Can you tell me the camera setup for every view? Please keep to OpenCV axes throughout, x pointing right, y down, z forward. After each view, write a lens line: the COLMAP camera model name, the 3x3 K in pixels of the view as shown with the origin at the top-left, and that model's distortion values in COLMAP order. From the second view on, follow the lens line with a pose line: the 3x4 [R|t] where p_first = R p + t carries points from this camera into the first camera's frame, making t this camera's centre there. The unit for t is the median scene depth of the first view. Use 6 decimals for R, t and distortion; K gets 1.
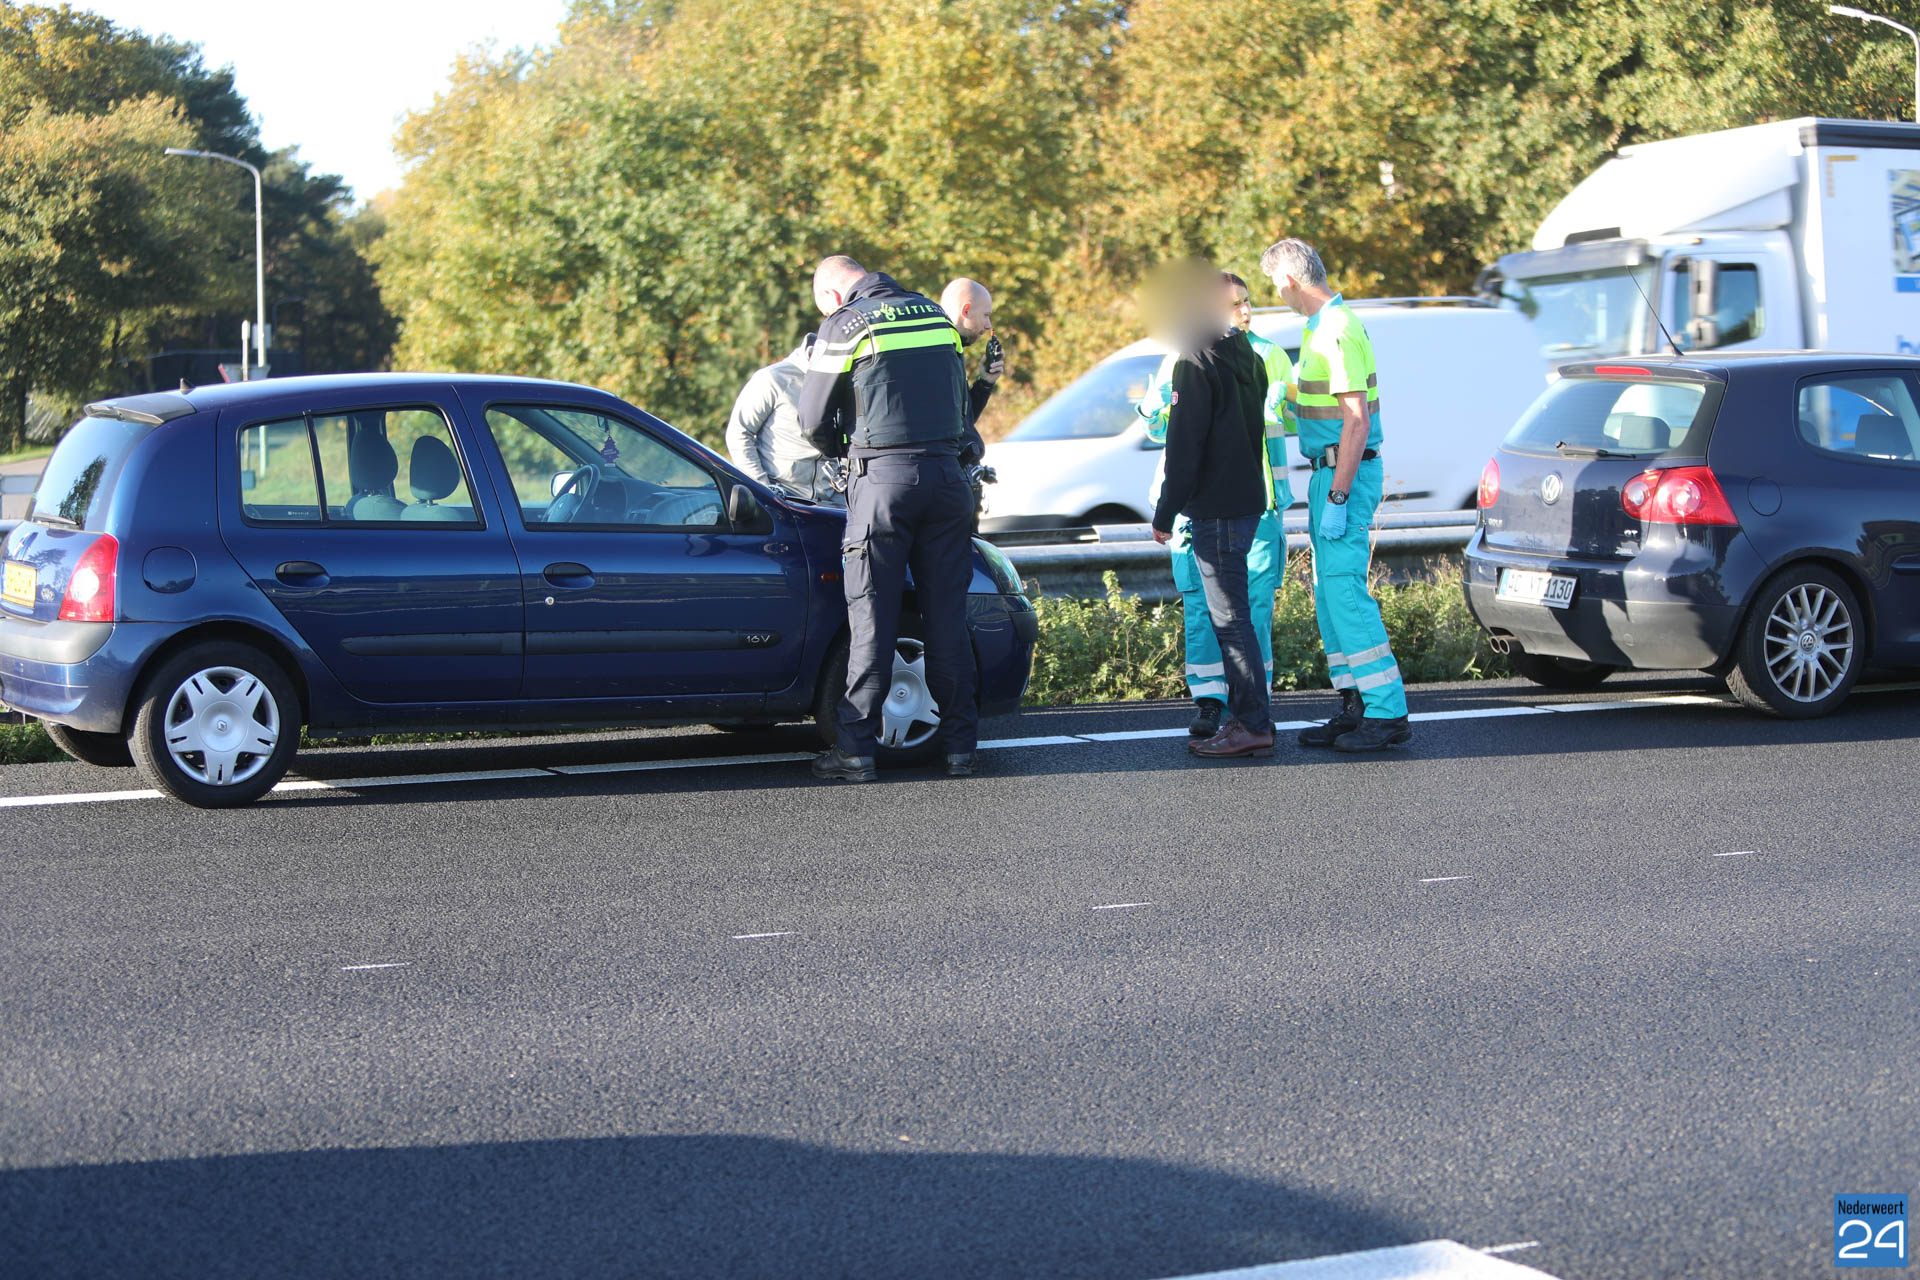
lens RADIAL K [[4169.3, 0, 960.0], [0, 4169.3, 640.0], [0, 0, 1]] dist [-0.196636, -0.438477]
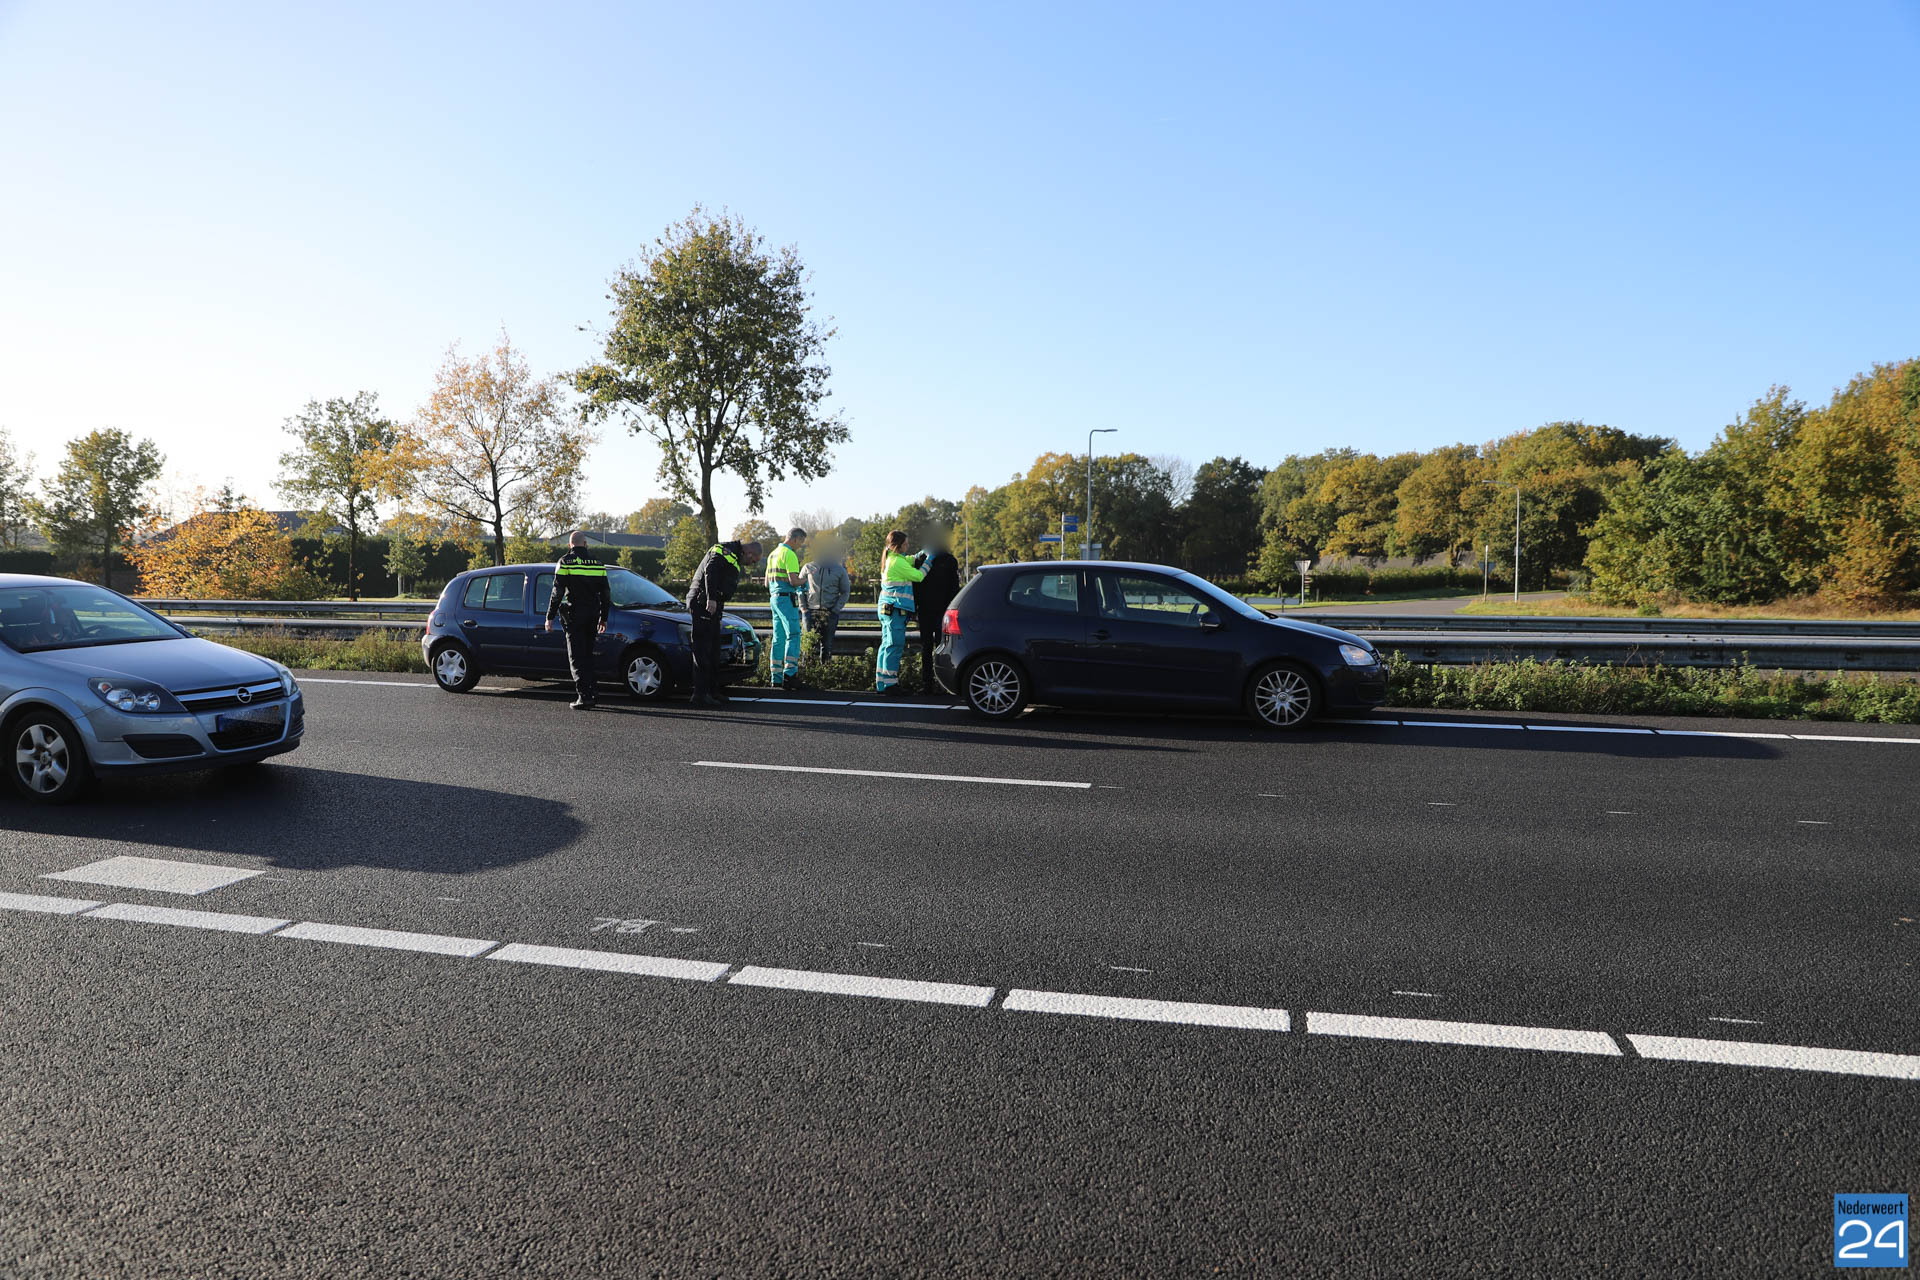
lens RADIAL K [[1396.5, 0, 960.0], [0, 1396.5, 640.0], [0, 0, 1]] dist [-0.065111, 0.070021]
pose [[0.705245, 0.058010, -0.706587, 0.206299], [-0.062169, 0.997868, 0.019873, -0.011307], [0.706233, 0.029913, 0.707347, 0.115229]]
